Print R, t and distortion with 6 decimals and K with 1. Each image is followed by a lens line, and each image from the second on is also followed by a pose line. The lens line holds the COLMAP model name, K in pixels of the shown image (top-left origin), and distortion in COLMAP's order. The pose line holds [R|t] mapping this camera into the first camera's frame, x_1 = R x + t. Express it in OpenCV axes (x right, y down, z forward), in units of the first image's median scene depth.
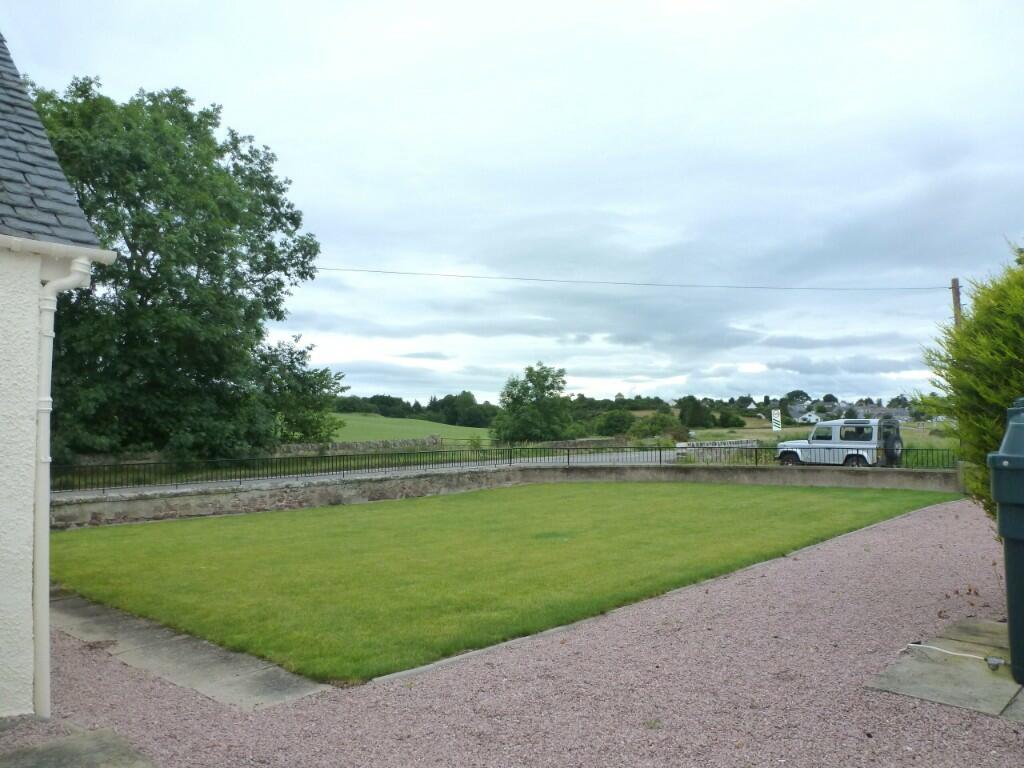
lens RADIAL K [[734.3, 0, 512.0], [0, 734.3, 384.0], [0, 0, 1]] dist [-0.001611, -0.000619]
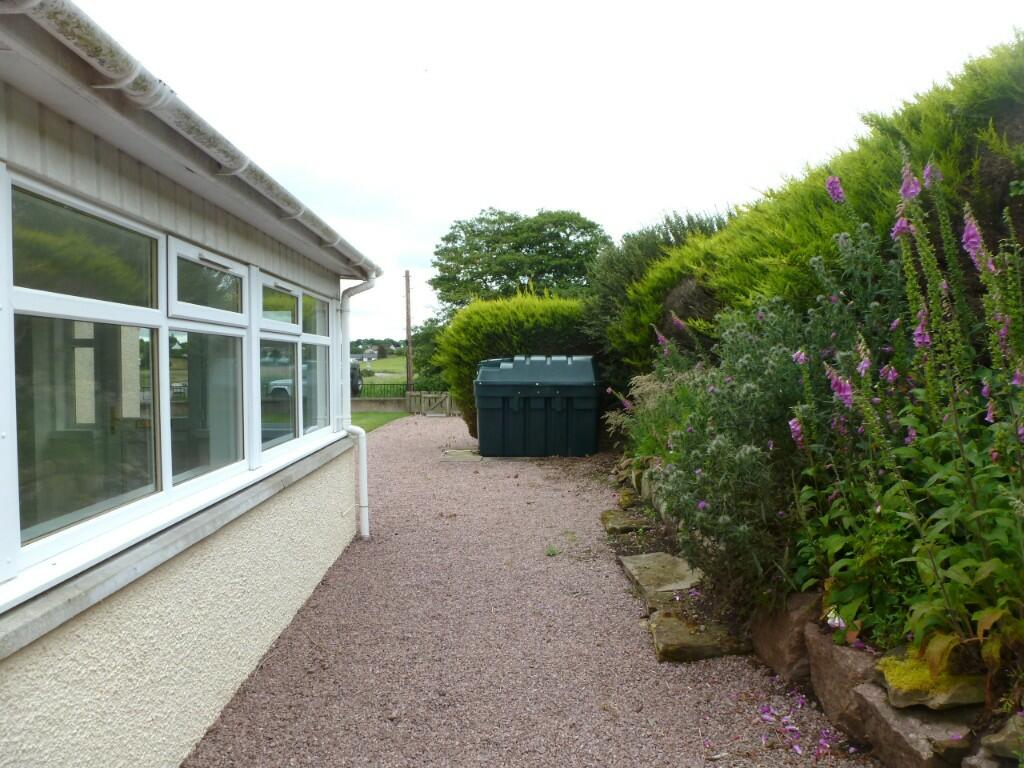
lens RADIAL K [[734.3, 0, 512.0], [0, 734.3, 384.0], [0, 0, 1]] dist [-0.001611, -0.000619]
pose [[0.737420, -0.023795, 0.675015, -0.872041], [-0.029771, 0.997263, 0.067677, -0.066617], [-0.674778, -0.070002, 0.734694, -0.897259]]
